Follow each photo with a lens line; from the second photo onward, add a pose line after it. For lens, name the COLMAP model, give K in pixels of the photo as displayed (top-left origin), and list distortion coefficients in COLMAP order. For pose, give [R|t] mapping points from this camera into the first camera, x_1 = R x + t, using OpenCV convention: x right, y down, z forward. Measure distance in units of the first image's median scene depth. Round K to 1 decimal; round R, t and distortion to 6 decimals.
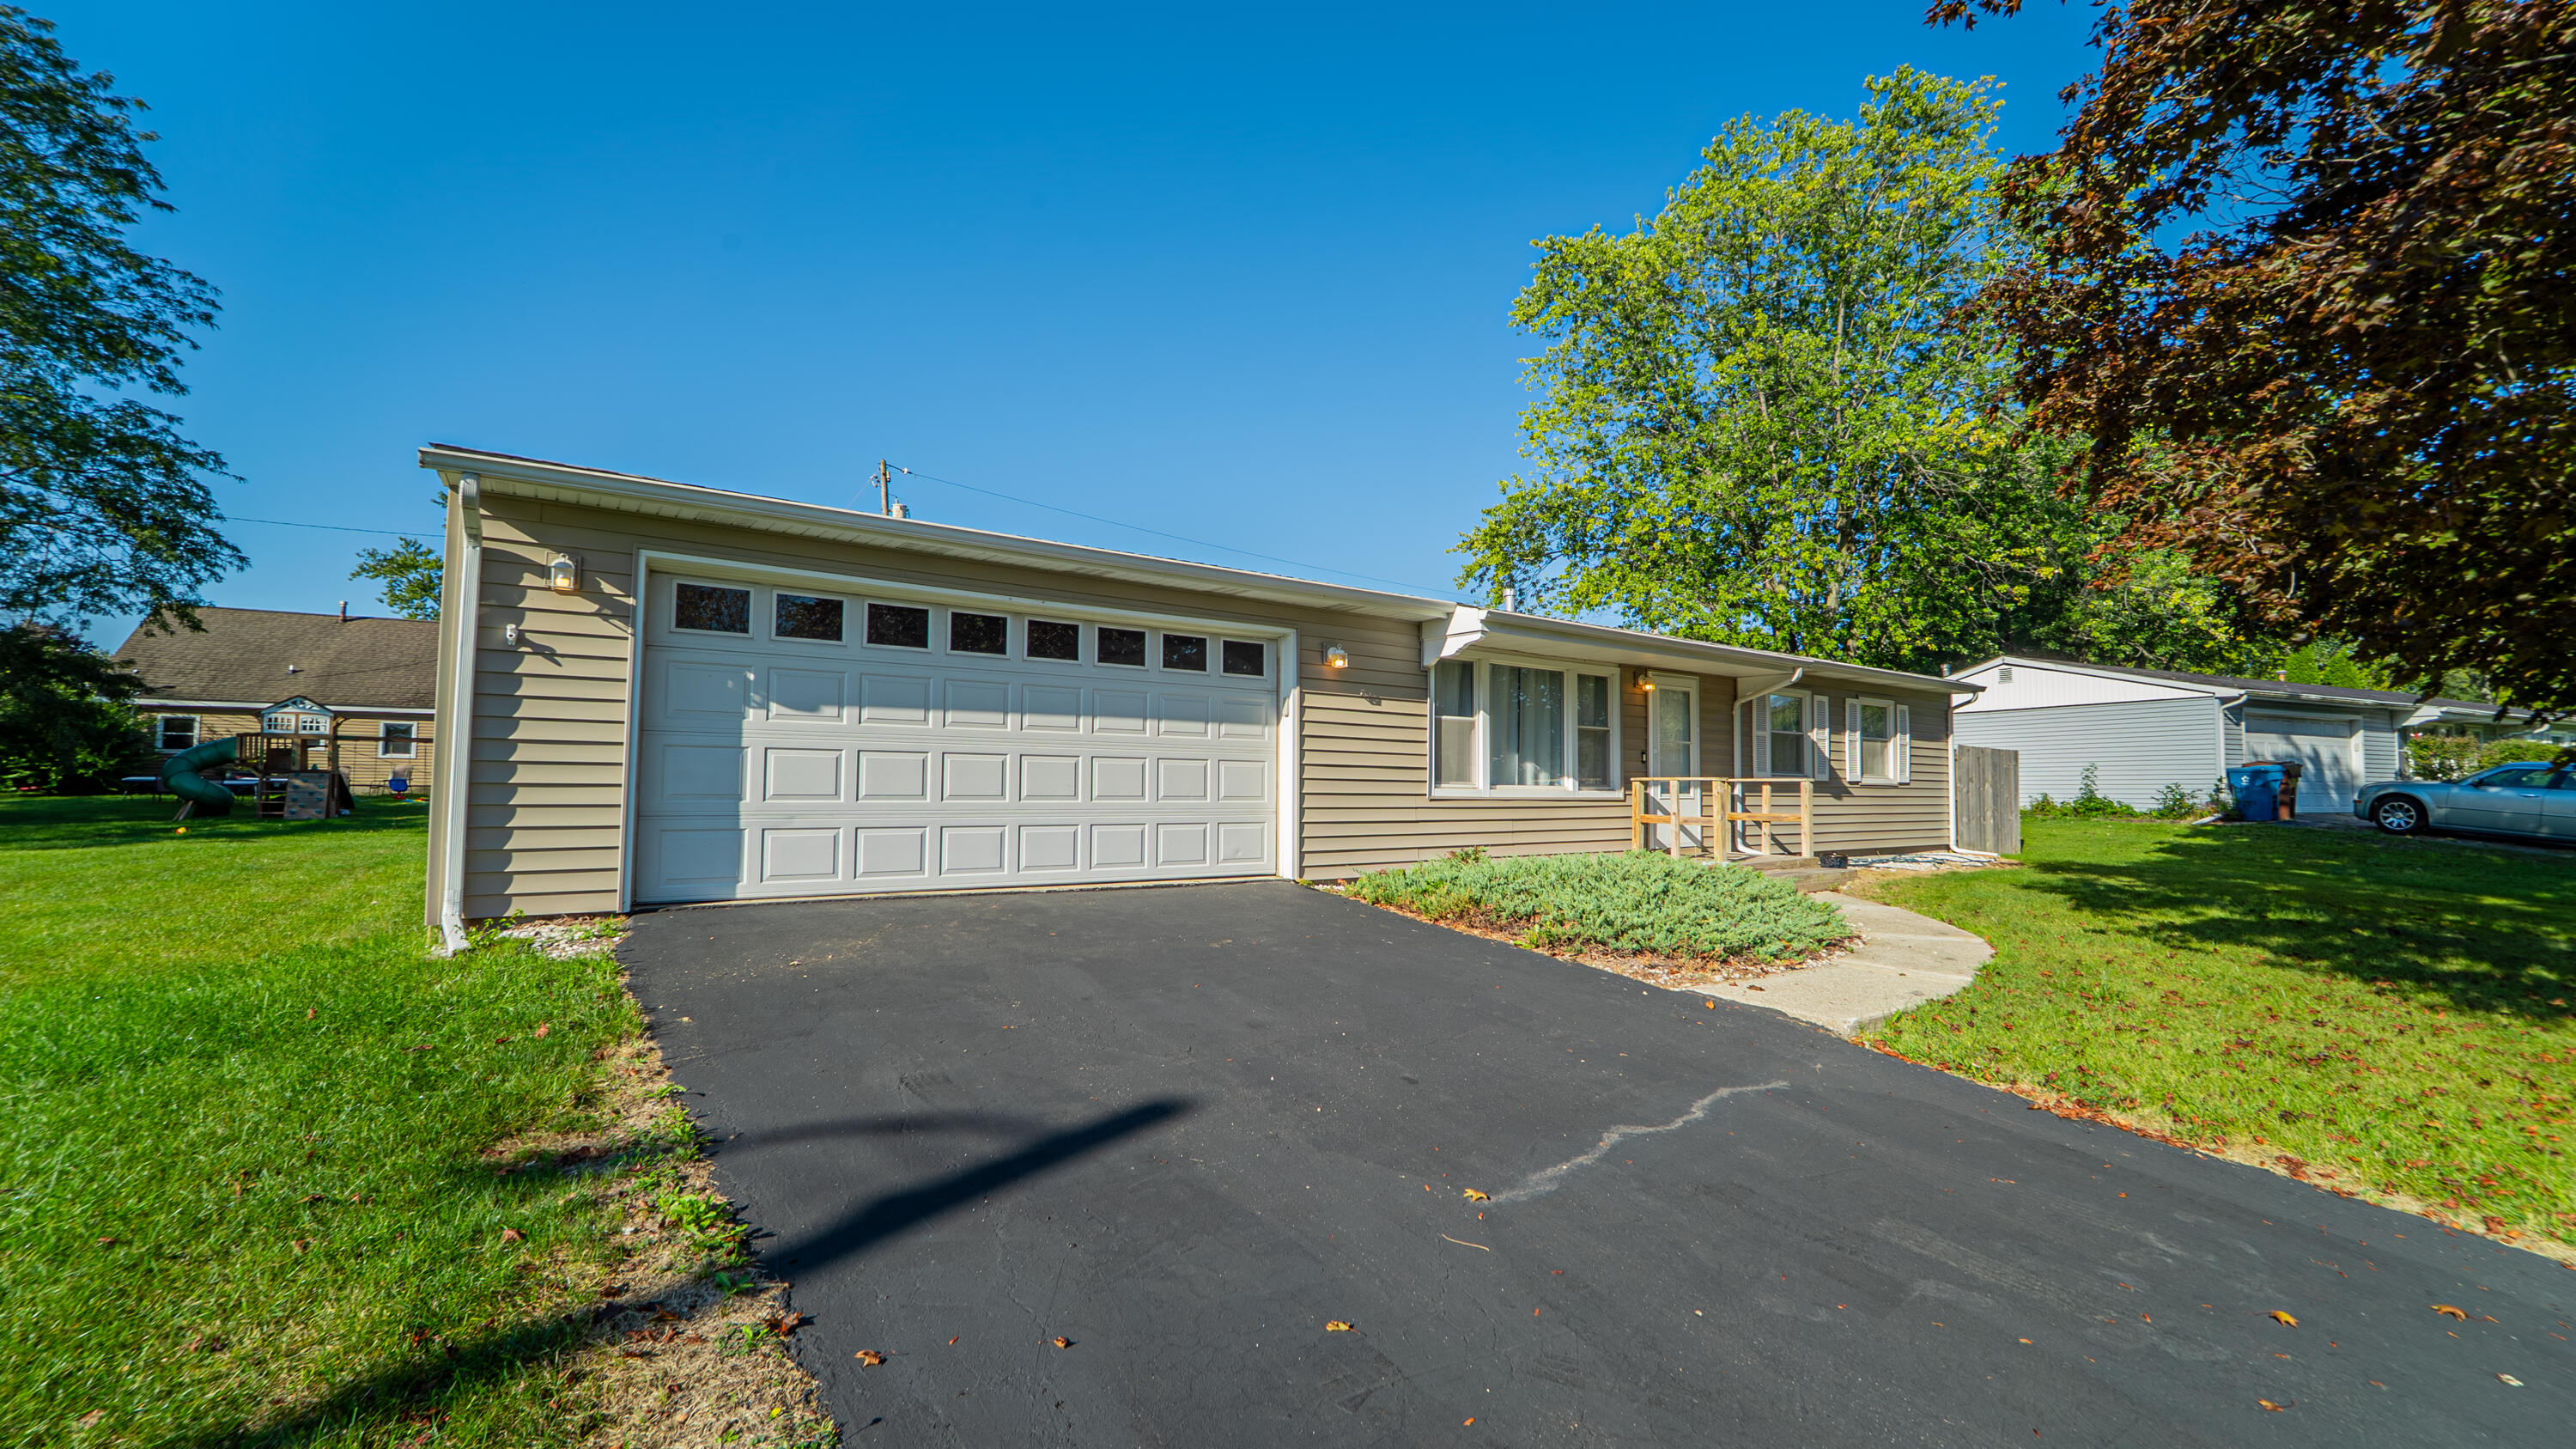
lens RADIAL K [[1056.5, 0, 1282.1], [0, 1056.5, 743.7], [0, 0, 1]] dist [-0.023063, 0.000201]
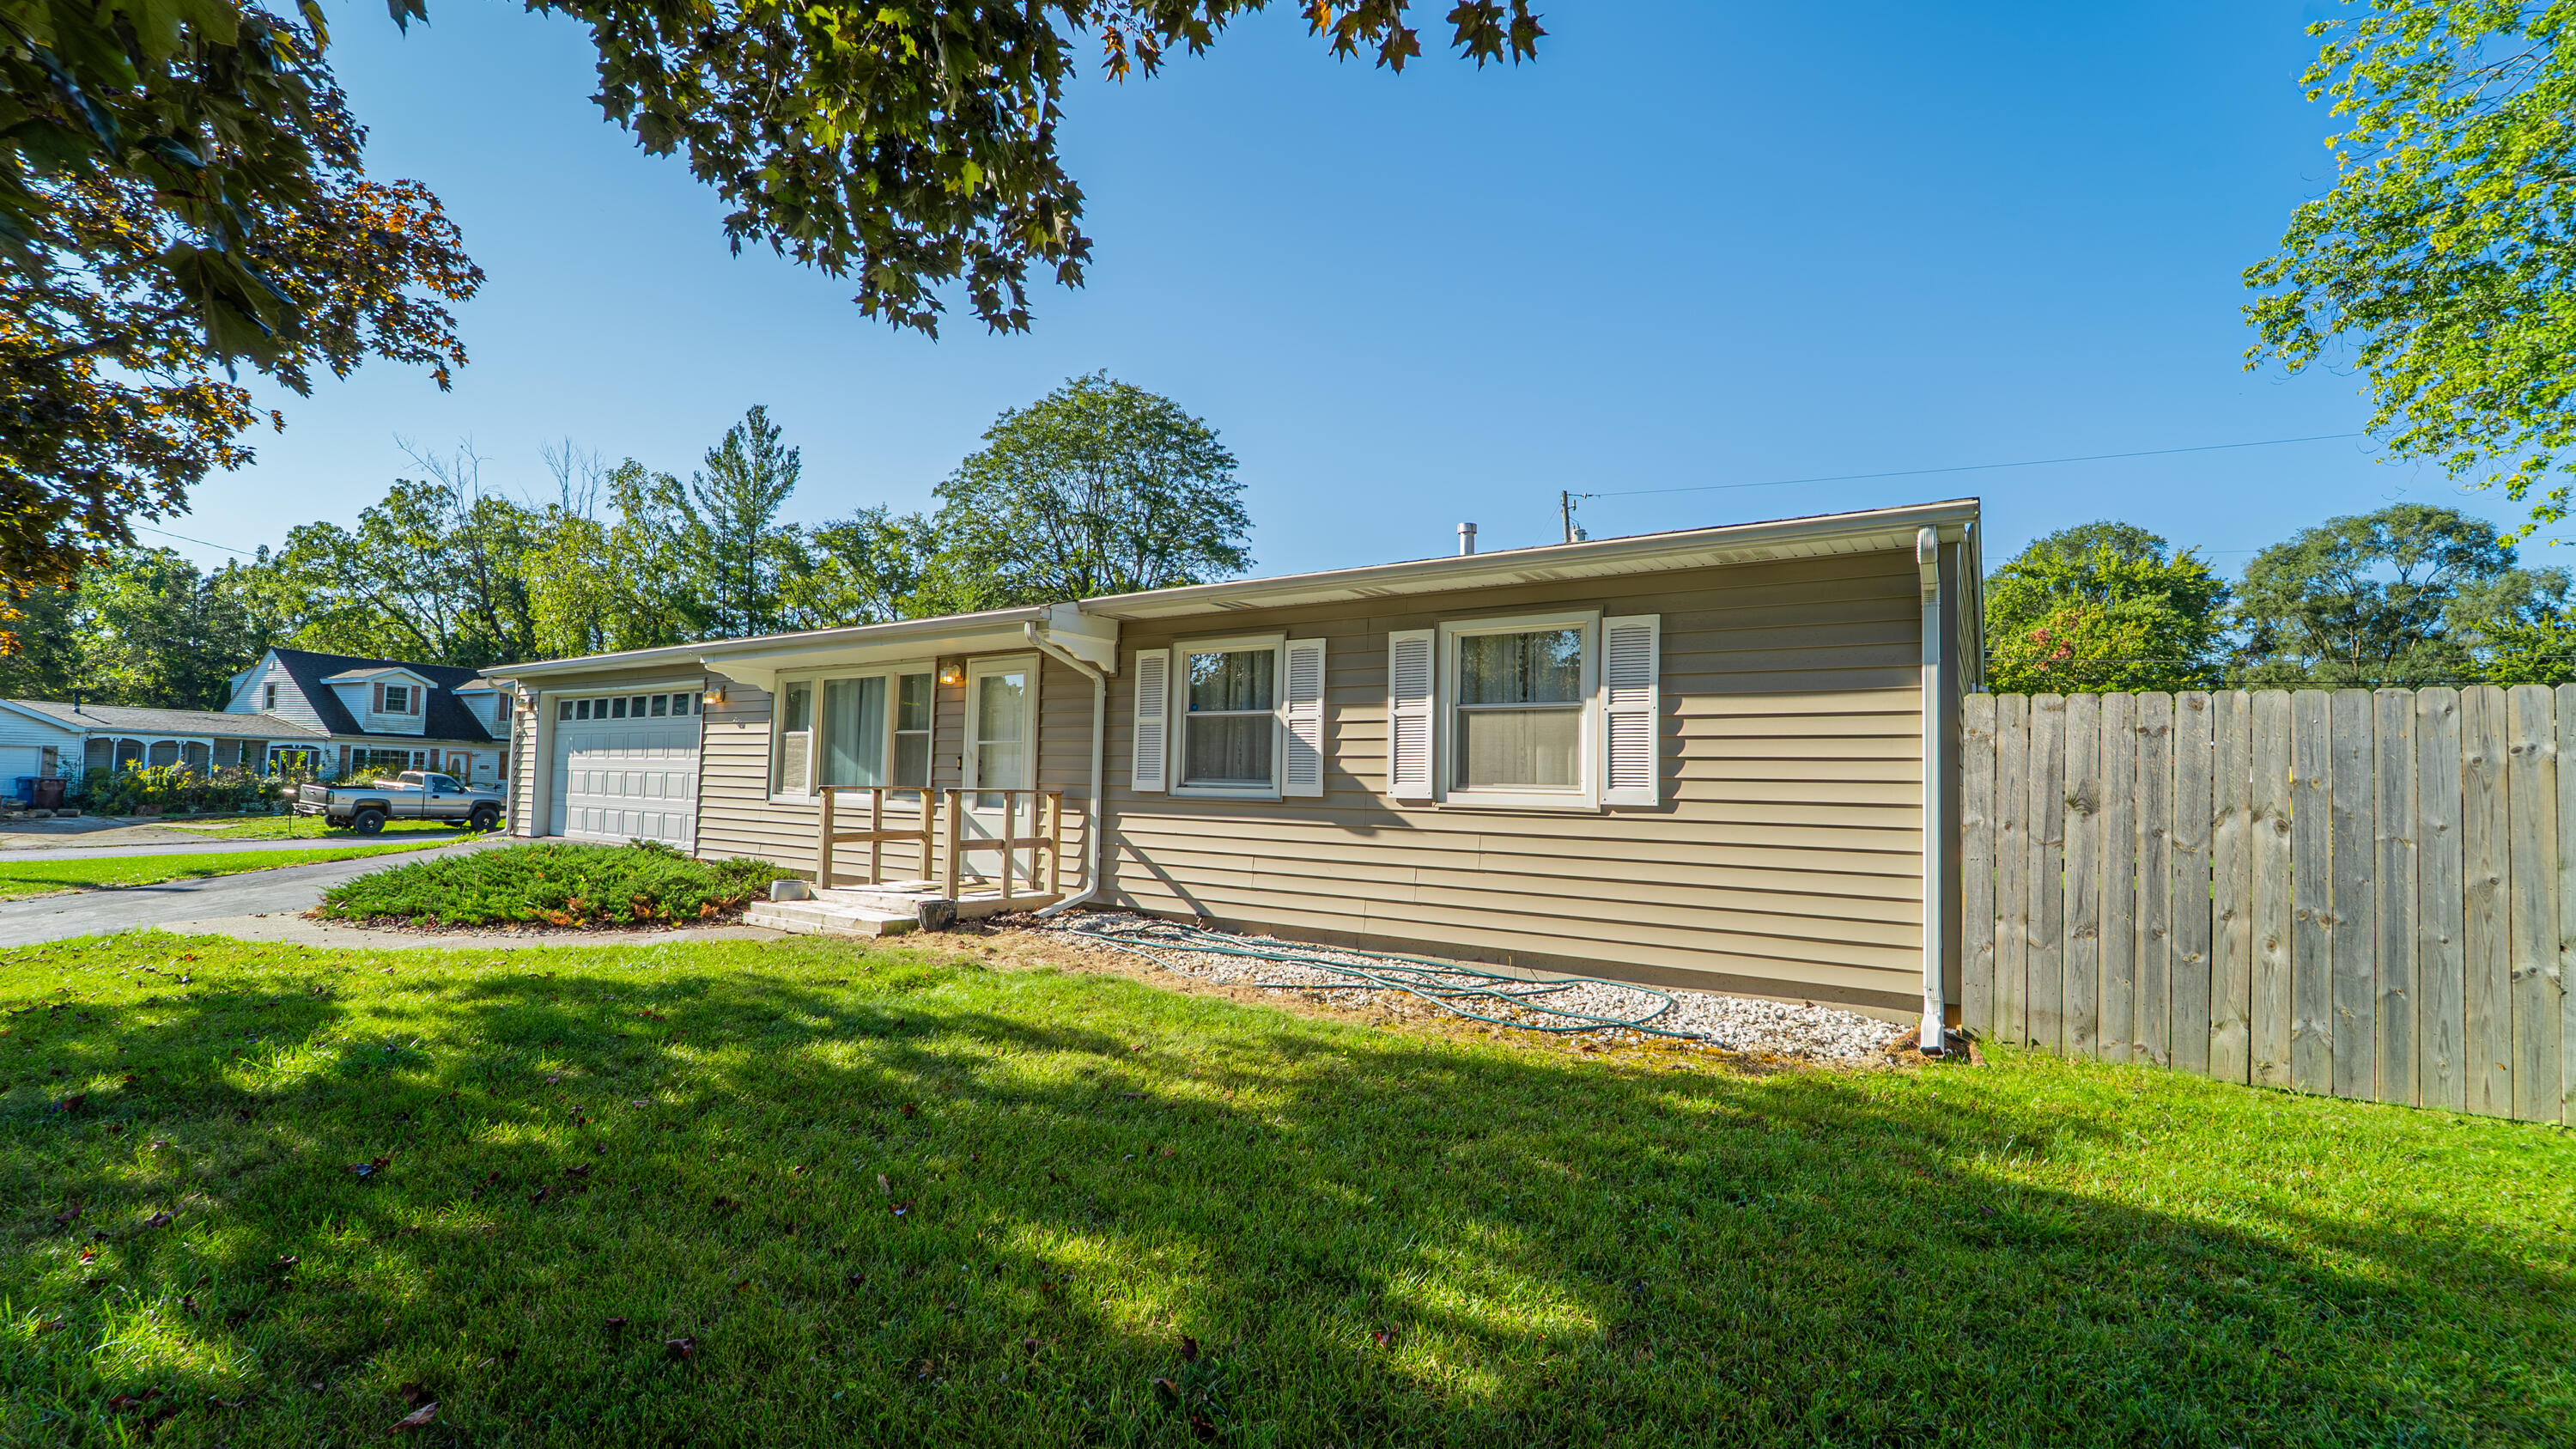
lens RADIAL K [[1056.5, 0, 1282.1], [0, 1056.5, 743.7], [0, 0, 1]] dist [-0.023063, 0.000201]
pose [[0.341923, -0.043325, -0.938729, 1.332782], [0.017331, 0.999057, -0.039797, 0.038576], [0.939568, -0.002661, 0.342352, 1.049406]]
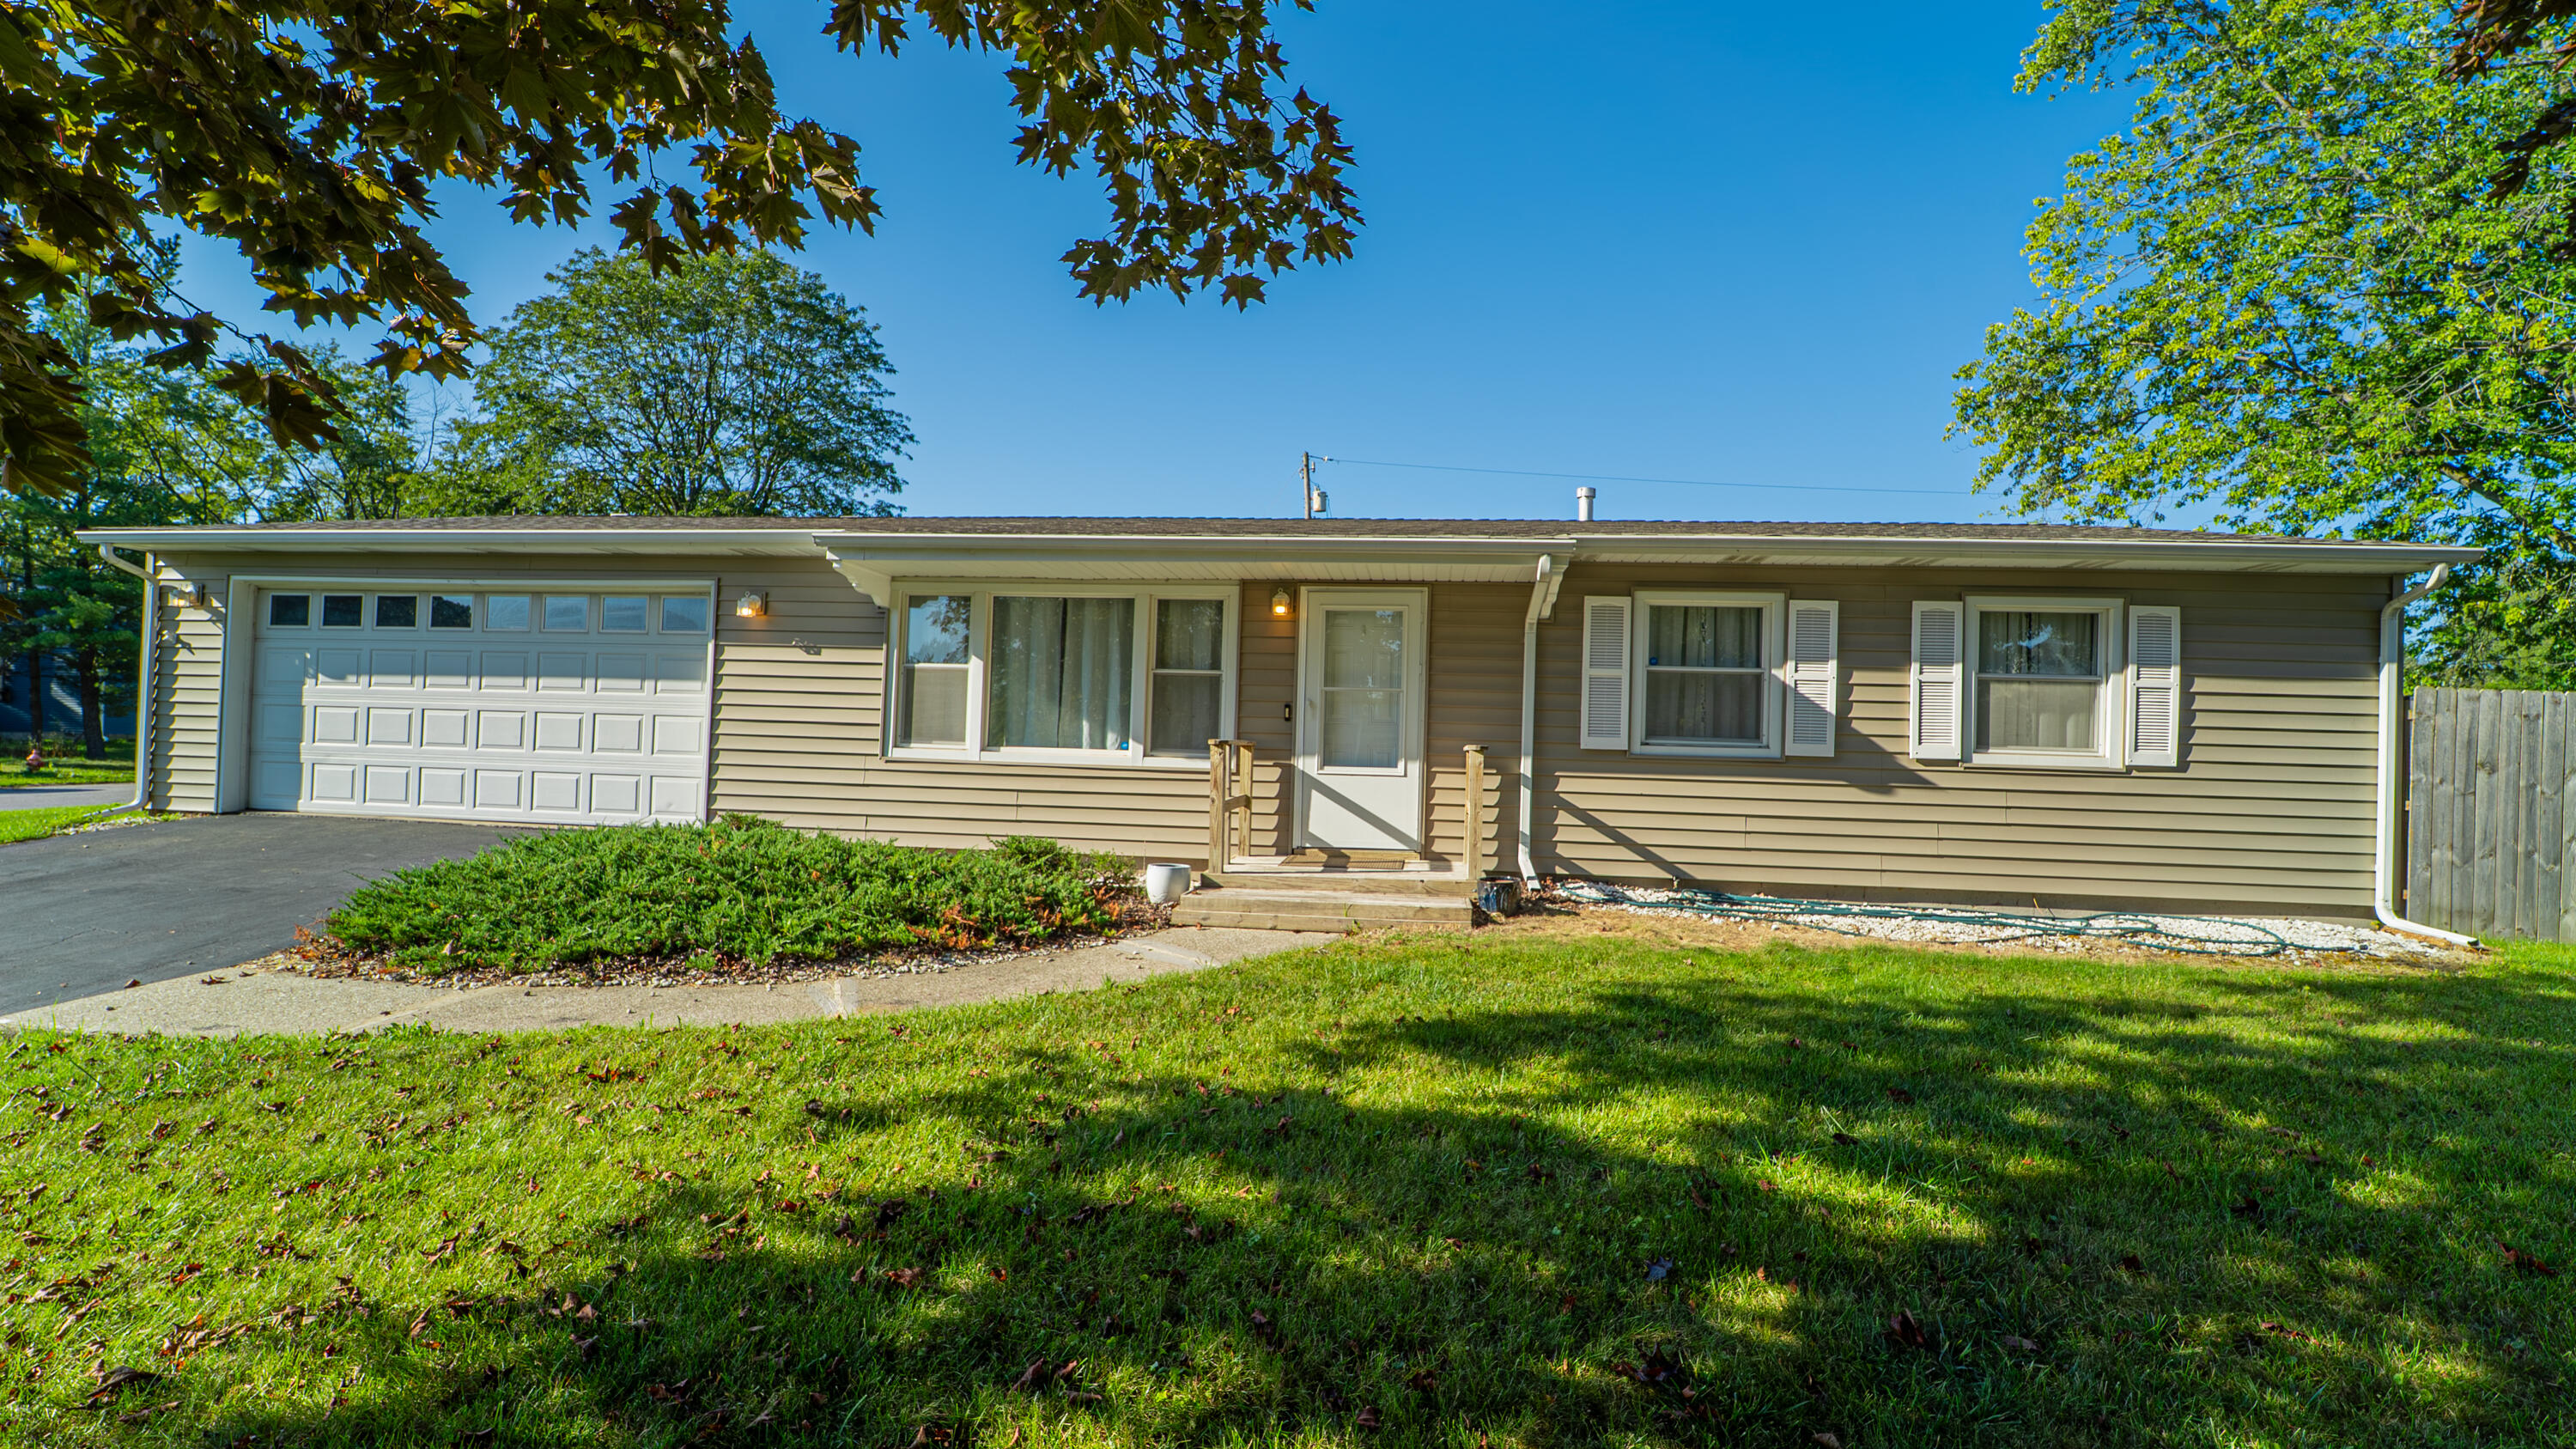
lens RADIAL K [[1056.5, 0, 1282.1], [0, 1056.5, 743.7], [0, 0, 1]] dist [-0.023063, 0.000201]
pose [[0.740279, 0.004899, -0.672281, 0.884602], [0.004656, 0.999912, 0.012414, 0.027008], [0.672283, -0.012320, 0.740192, 0.535853]]
